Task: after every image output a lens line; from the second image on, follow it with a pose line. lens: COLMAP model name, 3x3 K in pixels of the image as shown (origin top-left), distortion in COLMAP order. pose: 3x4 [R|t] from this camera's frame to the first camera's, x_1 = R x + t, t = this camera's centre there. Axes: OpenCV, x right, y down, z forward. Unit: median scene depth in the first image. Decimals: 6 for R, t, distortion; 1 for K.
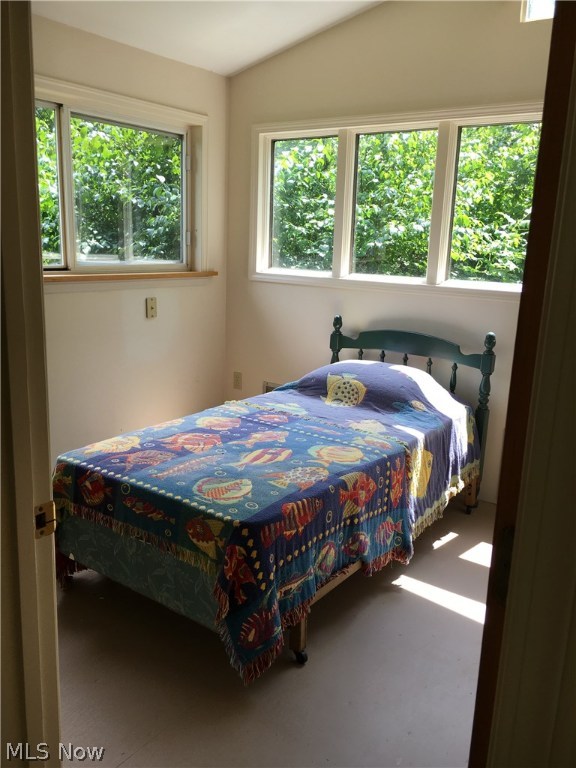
lens RADIAL K [[653.7, 0, 288.0], [0, 653.7, 384.0], [0, 0, 1]] dist [0.068357, -0.092846]
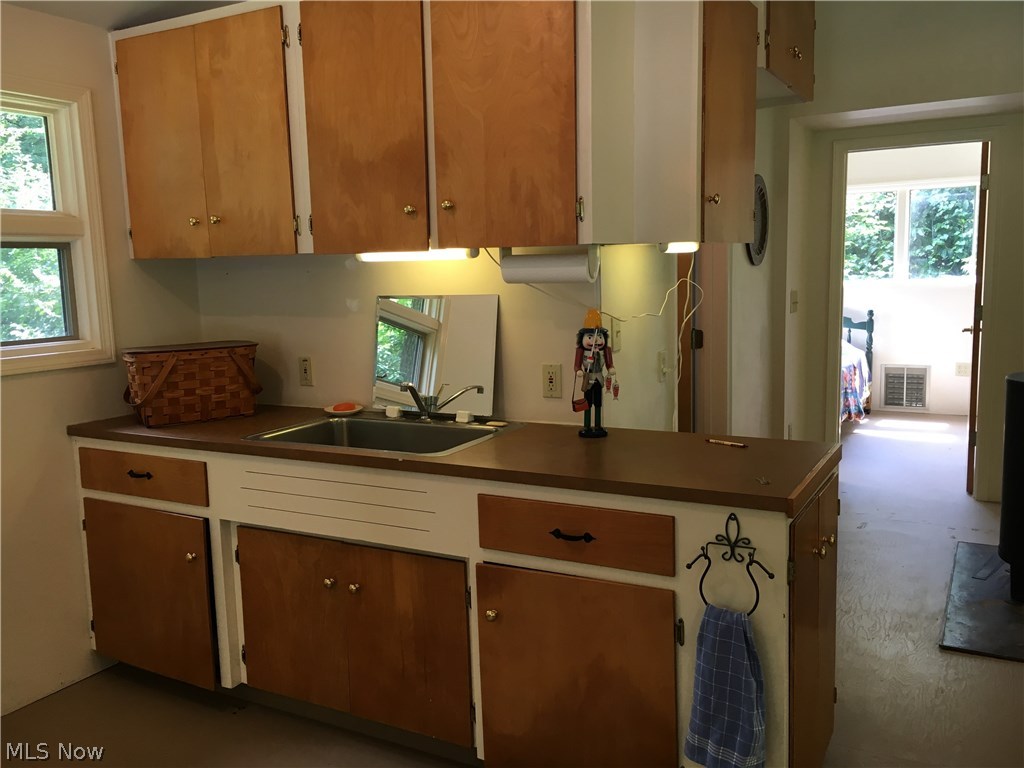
lens RADIAL K [[871.6, 0, 506.6], [0, 871.6, 385.1], [0, 0, 1]] dist [0.068357, -0.092846]
pose [[0.992992, -0.076606, 0.089994, -0.872368], [0.083790, 0.993350, -0.078968, 0.226462], [-0.083346, 0.085955, 0.992807, -1.216447]]
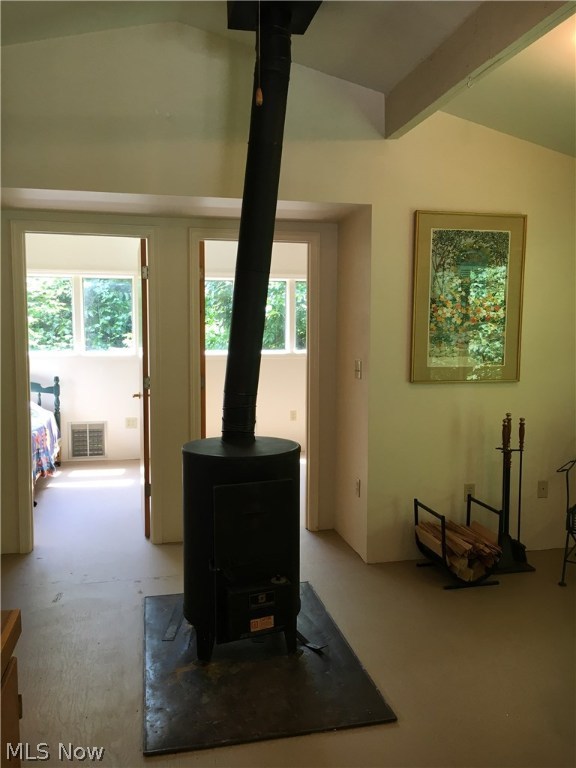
lens RADIAL K [[653.7, 0, 288.0], [0, 653.7, 384.0], [0, 0, 1]] dist [0.068357, -0.092846]
pose [[0.676947, -0.093795, 0.730031, -0.693375], [0.180015, 0.982824, -0.040652, 0.159925], [-0.713679, 0.158936, 0.682204, -0.896390]]
